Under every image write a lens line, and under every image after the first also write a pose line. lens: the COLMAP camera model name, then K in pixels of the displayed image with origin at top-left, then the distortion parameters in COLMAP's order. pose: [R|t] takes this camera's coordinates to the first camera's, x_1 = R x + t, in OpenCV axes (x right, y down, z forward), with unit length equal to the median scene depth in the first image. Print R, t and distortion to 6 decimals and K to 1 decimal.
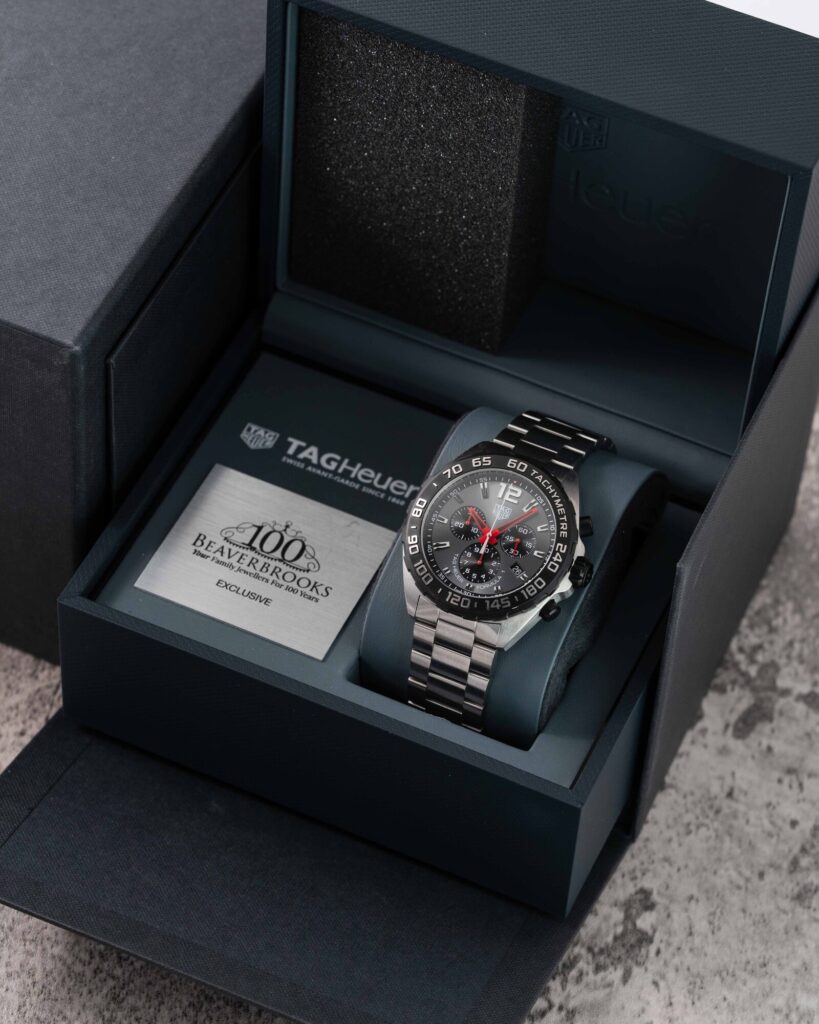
lens RADIAL K [[4700.7, 0, 409.5], [0, 4700.7, 512.0], [0, 0, 1]] dist [-0.269219, -0.940553]
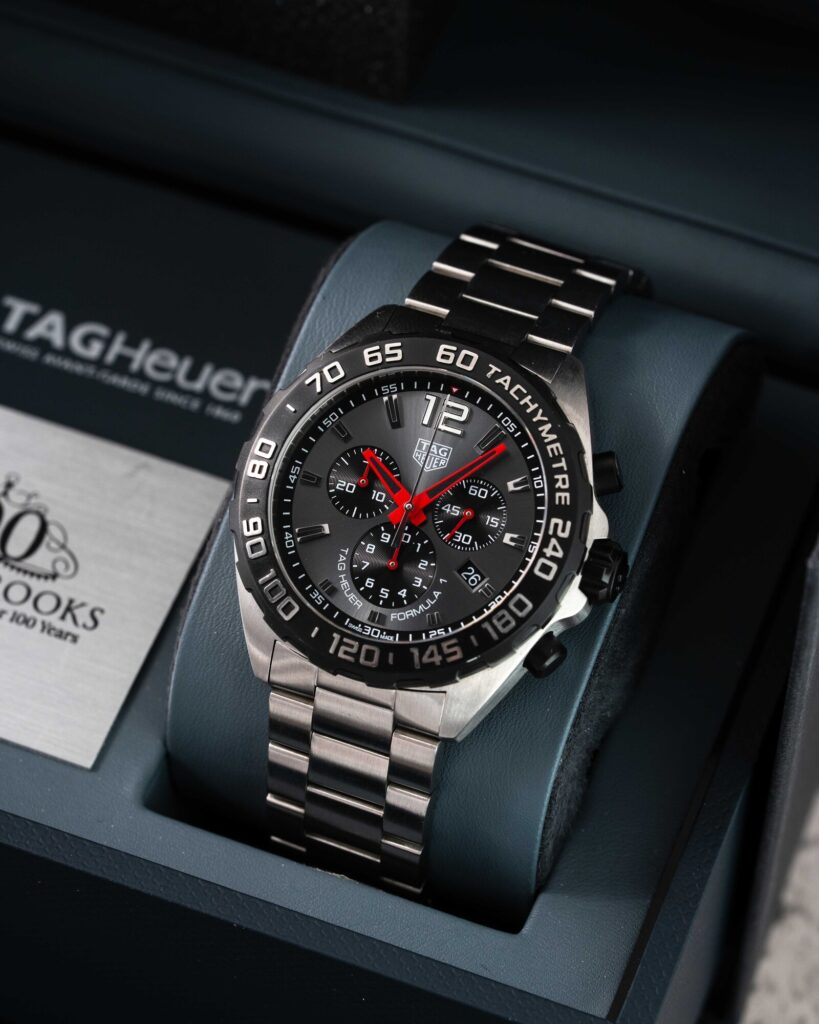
lens RADIAL K [[4700.7, 0, 409.5], [0, 4700.7, 512.0], [0, 0, 1]] dist [-0.269219, -0.940553]
pose [[0.997466, -0.071101, 0.002573, 0.015651], [0.070425, 0.991827, 0.106390, -0.045826], [-0.010117, -0.105940, 0.994321, 0.516367]]
